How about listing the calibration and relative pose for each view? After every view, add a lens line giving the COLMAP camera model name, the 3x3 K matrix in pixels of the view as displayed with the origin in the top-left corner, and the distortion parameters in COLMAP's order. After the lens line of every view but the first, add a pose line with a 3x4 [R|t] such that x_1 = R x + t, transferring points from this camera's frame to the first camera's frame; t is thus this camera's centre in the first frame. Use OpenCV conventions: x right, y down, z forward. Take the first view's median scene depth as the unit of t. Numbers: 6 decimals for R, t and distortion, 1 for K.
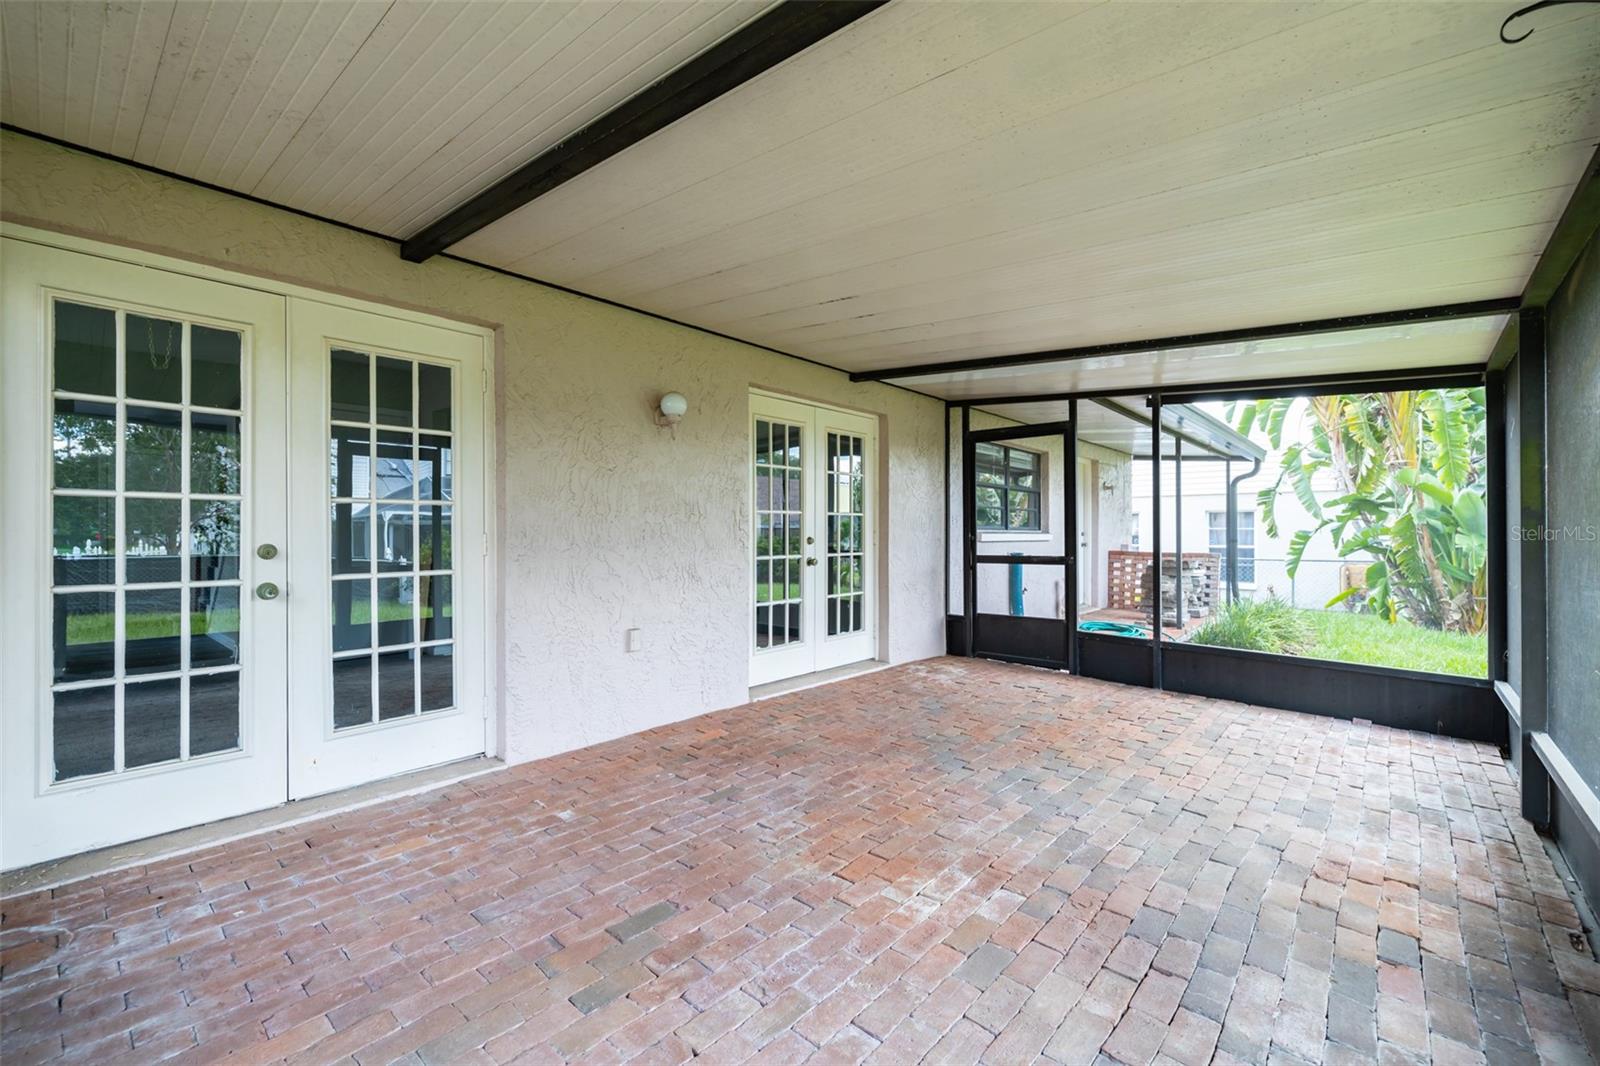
lens RADIAL K [[675.9, 0, 801.3], [0, 675.9, 530.2], [0, 0, 1]] dist [0.001713, 0.000227]
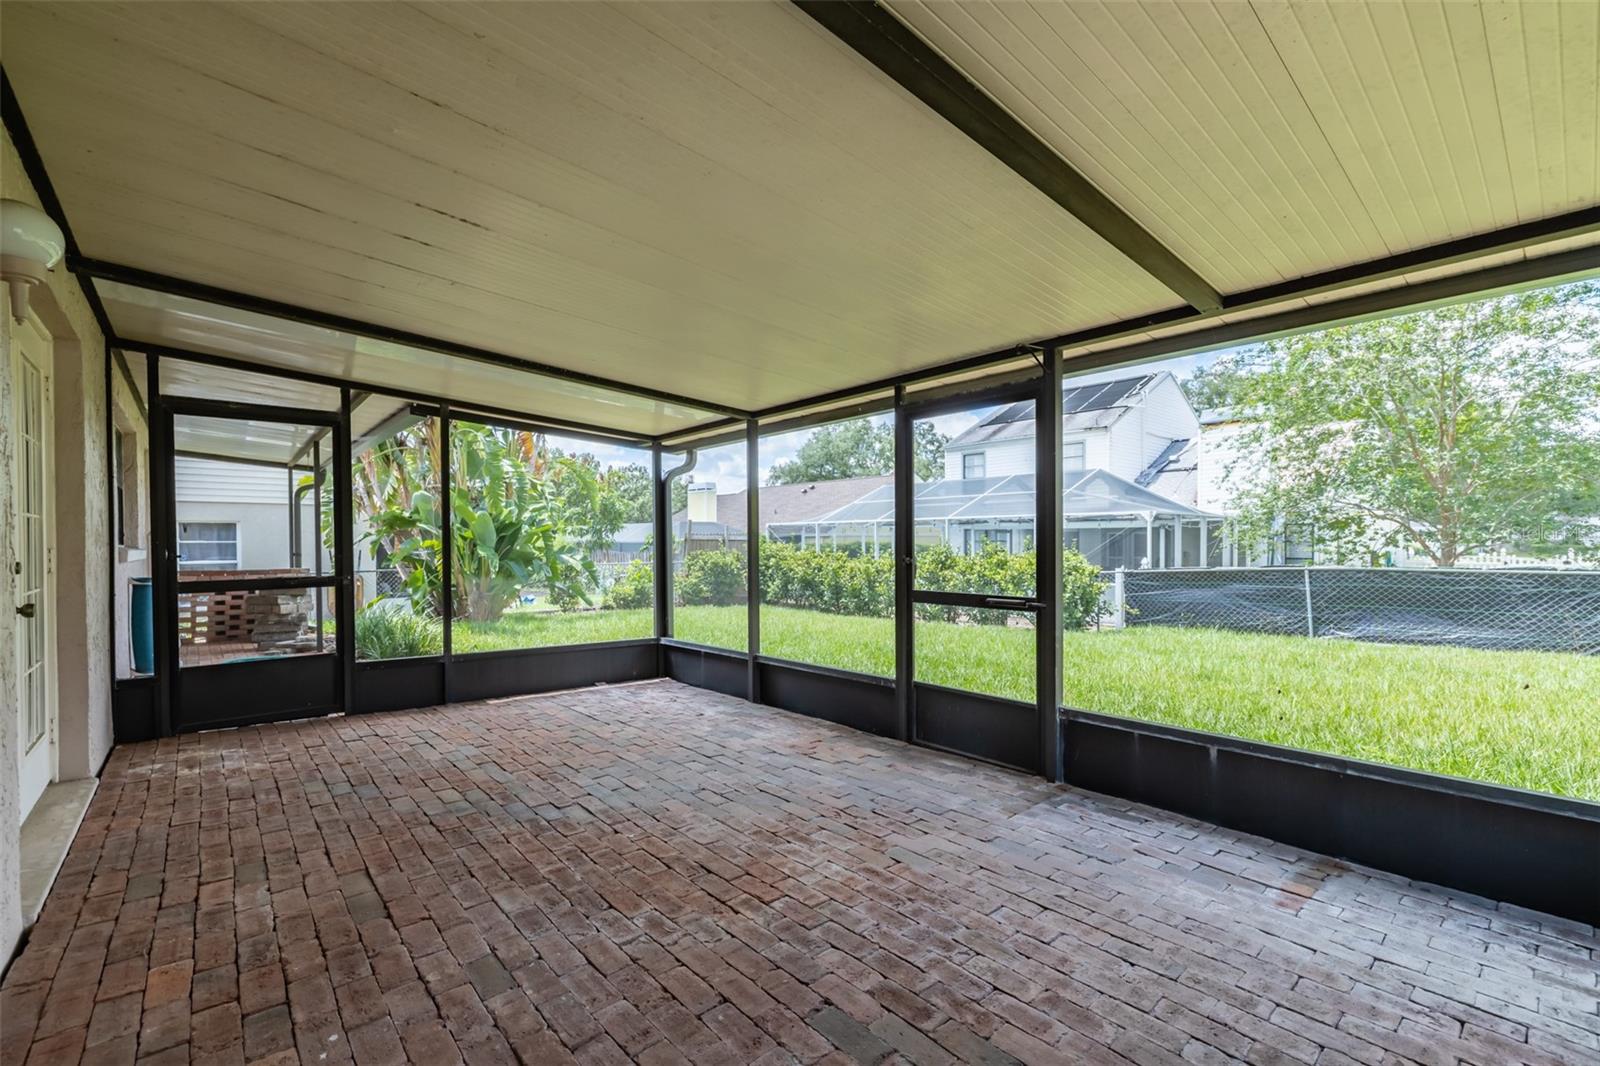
lens RADIAL K [[675.9, 0, 800.8], [0, 675.9, 543.3], [0, 0, 1]] dist [0.001713, 0.000227]
pose [[0.127429, -0.002330, 0.991845, -0.663947], [0.002125, 0.999996, 0.002076, -0.002535], [-0.991845, 0.001843, 0.127433, 0.616991]]
